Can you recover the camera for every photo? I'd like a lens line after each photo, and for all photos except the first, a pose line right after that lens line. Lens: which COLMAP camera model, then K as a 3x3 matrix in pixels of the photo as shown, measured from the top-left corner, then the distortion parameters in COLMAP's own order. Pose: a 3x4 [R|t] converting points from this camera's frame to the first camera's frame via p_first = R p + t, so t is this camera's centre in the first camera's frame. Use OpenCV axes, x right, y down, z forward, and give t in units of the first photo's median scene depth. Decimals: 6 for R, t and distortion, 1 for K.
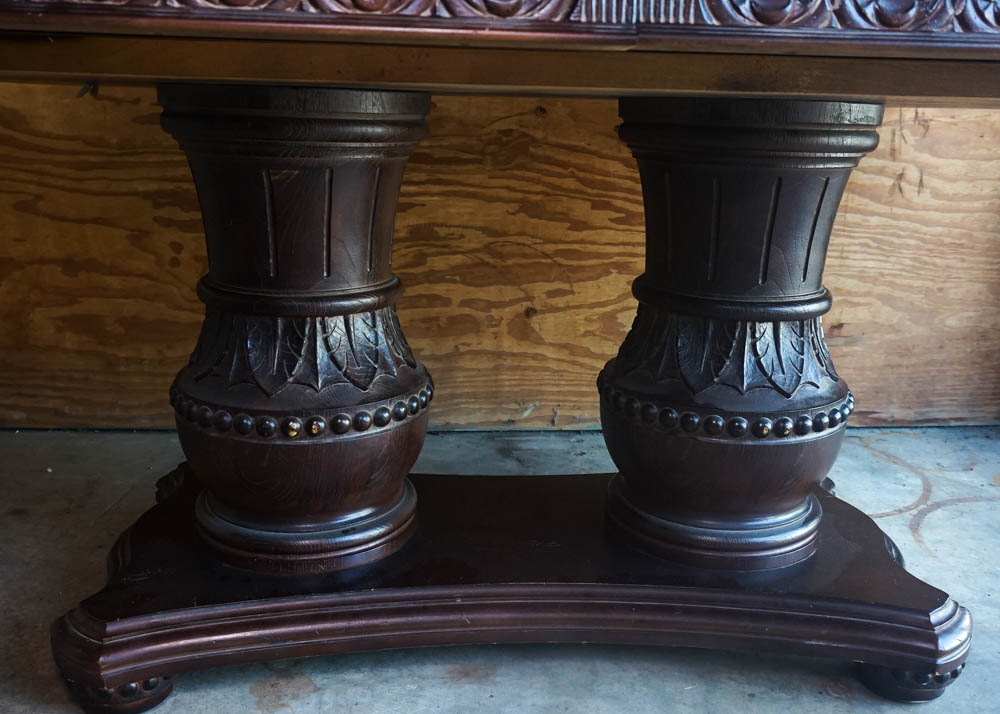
lens RADIAL K [[1516.7, 0, 503.0], [0, 1516.7, 359.8], [0, 0, 1]] dist [0.030909, 0.000000]
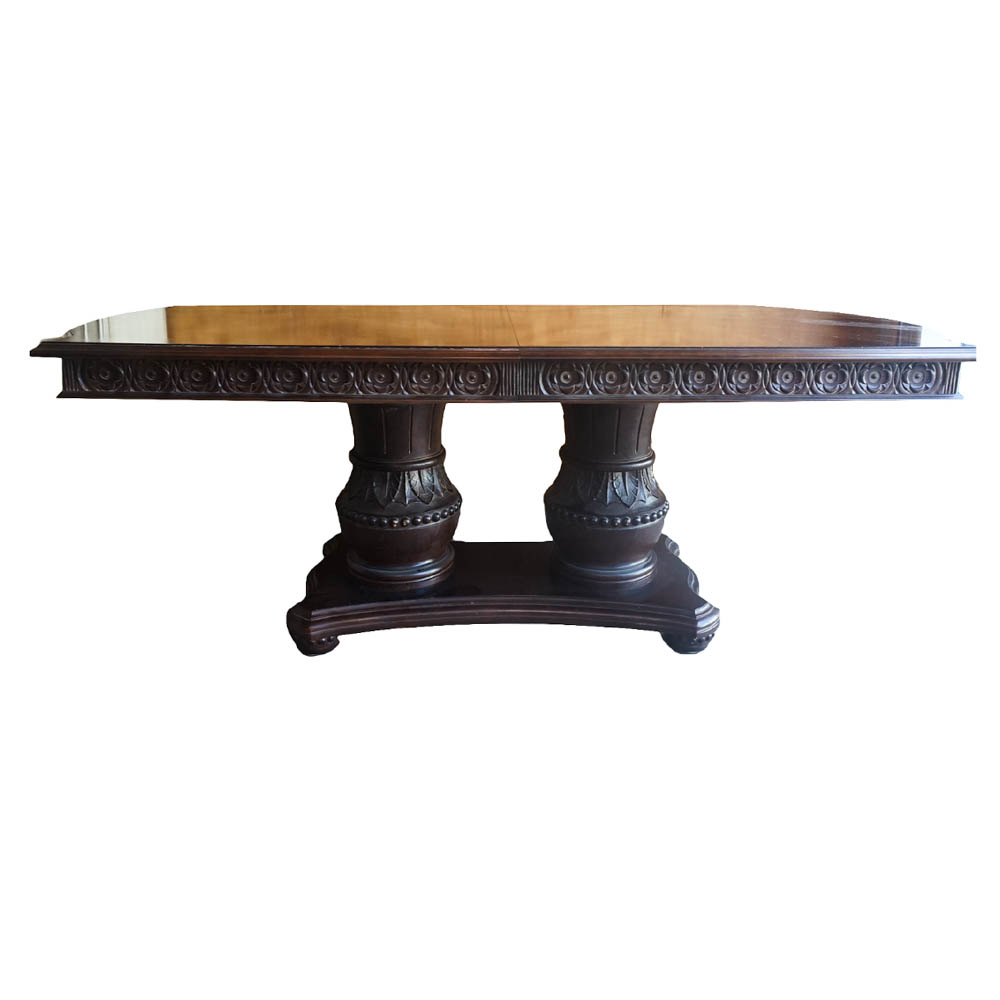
lens RADIAL K [[945.7, 0, 496.7], [0, 945.7, 496.9], [0, 0, 1]] dist [-0.007805, 0.000000]
pose [[0.999735, 0.002047, -0.022920, 0.035161], [-0.001199, 0.999317, 0.036938, -0.039074], [0.022980, -0.036901, 0.999055, -0.317549]]
